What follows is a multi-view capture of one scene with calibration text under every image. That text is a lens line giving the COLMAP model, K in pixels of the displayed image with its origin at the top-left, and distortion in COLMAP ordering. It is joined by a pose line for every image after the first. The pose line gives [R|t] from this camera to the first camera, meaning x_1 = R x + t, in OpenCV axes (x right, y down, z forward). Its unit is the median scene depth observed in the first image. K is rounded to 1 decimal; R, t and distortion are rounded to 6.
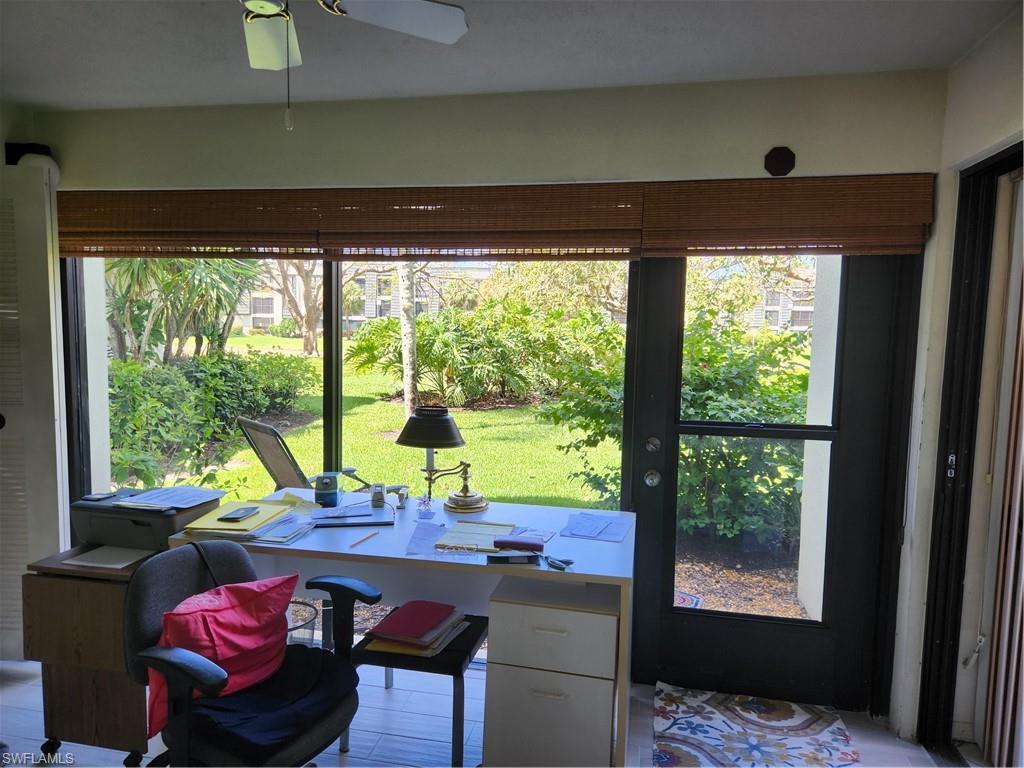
lens RADIAL K [[681.3, 0, 512.0], [0, 681.3, 384.0], [0, 0, 1]] dist [-0.002037, -0.003461]
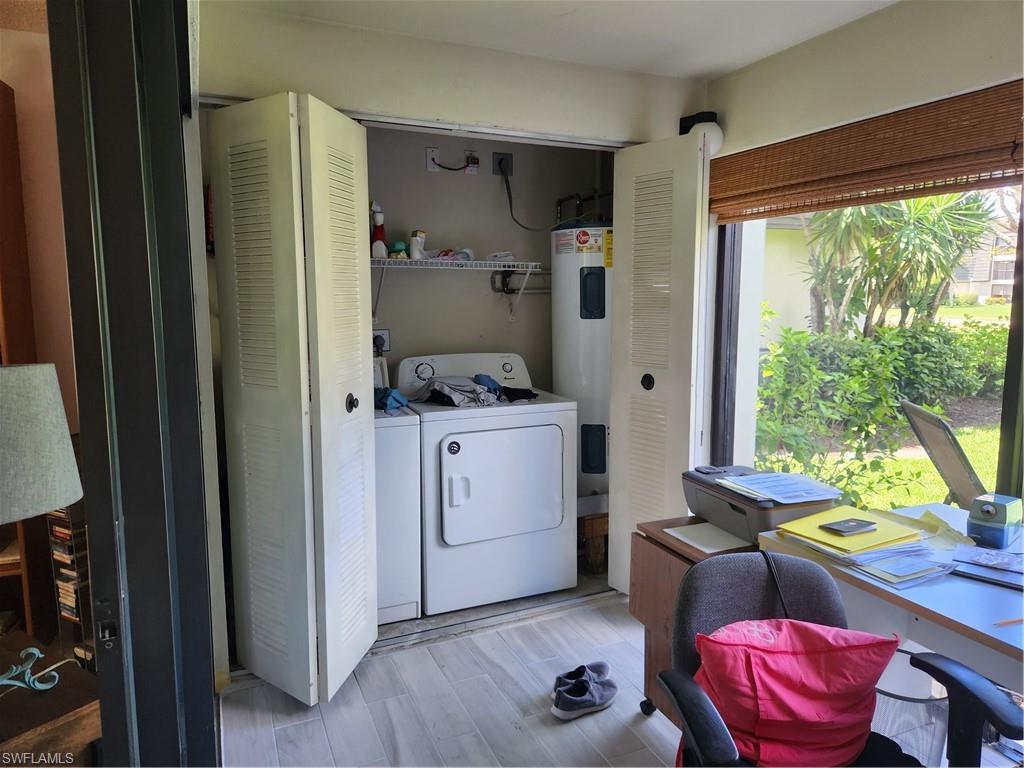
lens RADIAL K [[696.5, 0, 512.9], [0, 696.5, 376.5], [0, 0, 1]] dist [0.023388, -0.004284]
pose [[0.583912, 0.076349, -0.808219, 0.010809], [-0.052355, 0.997037, 0.056361, -0.005168], [0.810127, 0.009404, 0.586179, 0.208531]]
